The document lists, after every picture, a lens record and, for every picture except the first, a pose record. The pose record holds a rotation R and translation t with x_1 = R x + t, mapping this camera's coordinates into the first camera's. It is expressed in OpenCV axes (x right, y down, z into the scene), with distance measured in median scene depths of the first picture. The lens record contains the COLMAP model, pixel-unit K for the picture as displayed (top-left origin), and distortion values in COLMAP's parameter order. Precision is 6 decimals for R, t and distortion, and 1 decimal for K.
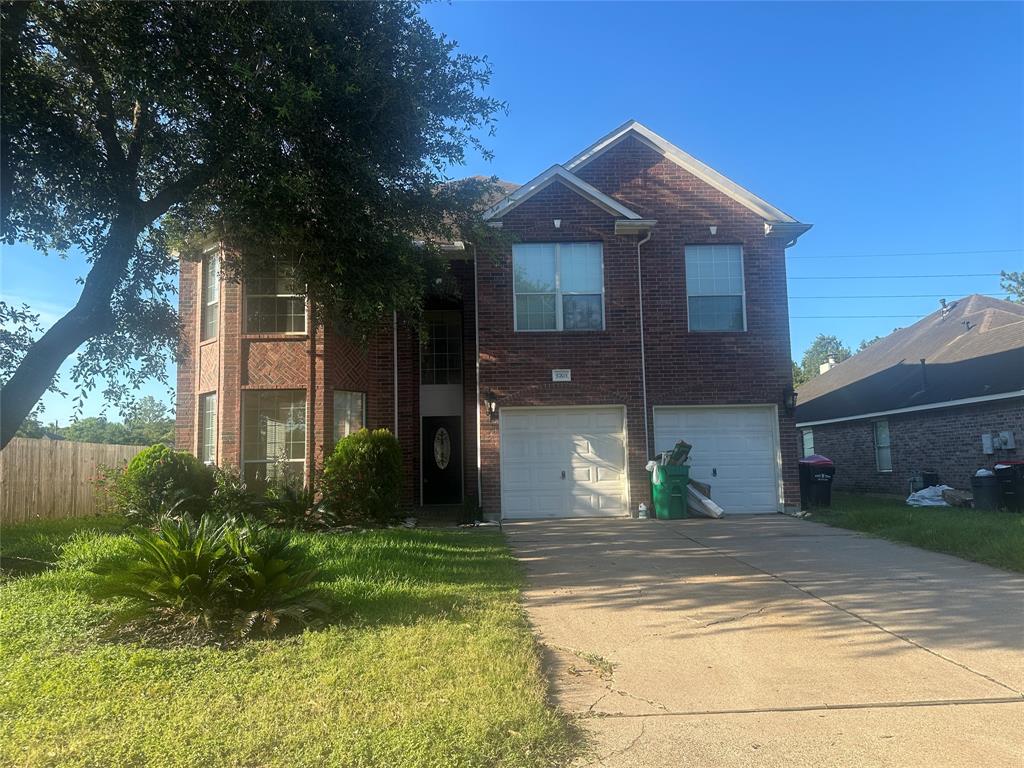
lens RADIAL K [[715.0, 0, 512.0], [0, 715.0, 384.0], [0, 0, 1]] dist [-0.002215, -0.006206]
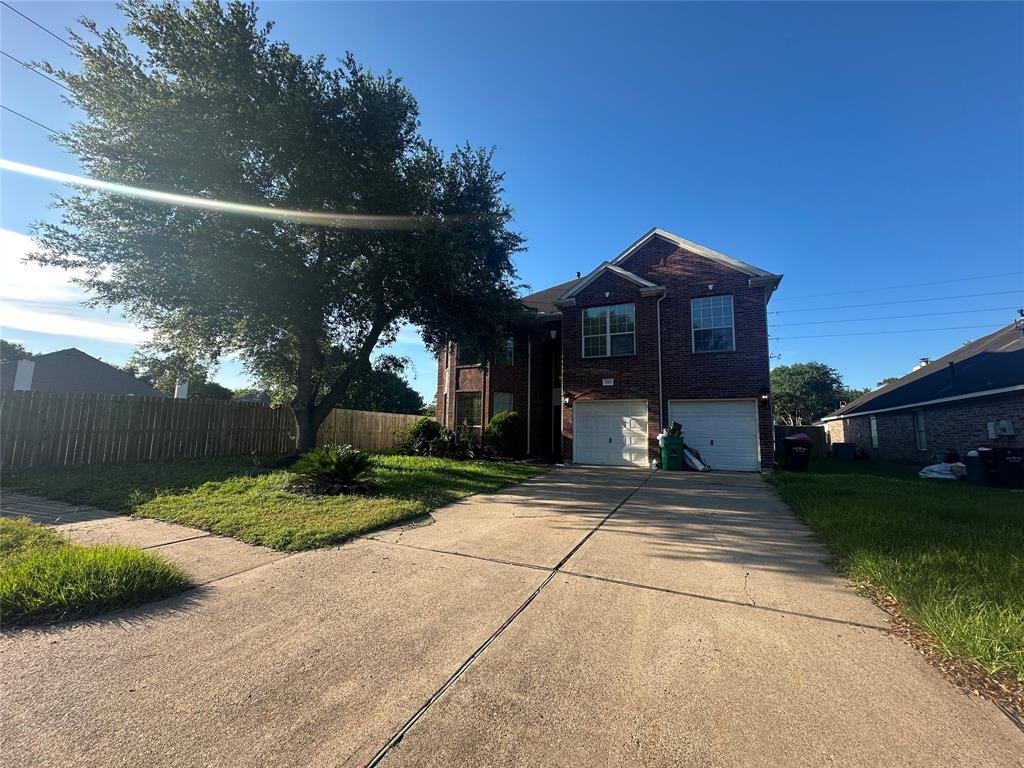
lens RADIAL K [[406.6, 0, 512.0], [0, 406.6, 384.0], [0, 0, 1]] dist [0.000510, -0.000103]
pose [[0.892318, -0.018810, -0.451015, 0.299469], [0.016173, 0.999822, -0.009701, -0.001945], [0.451117, 0.001362, 0.892464, 0.015603]]
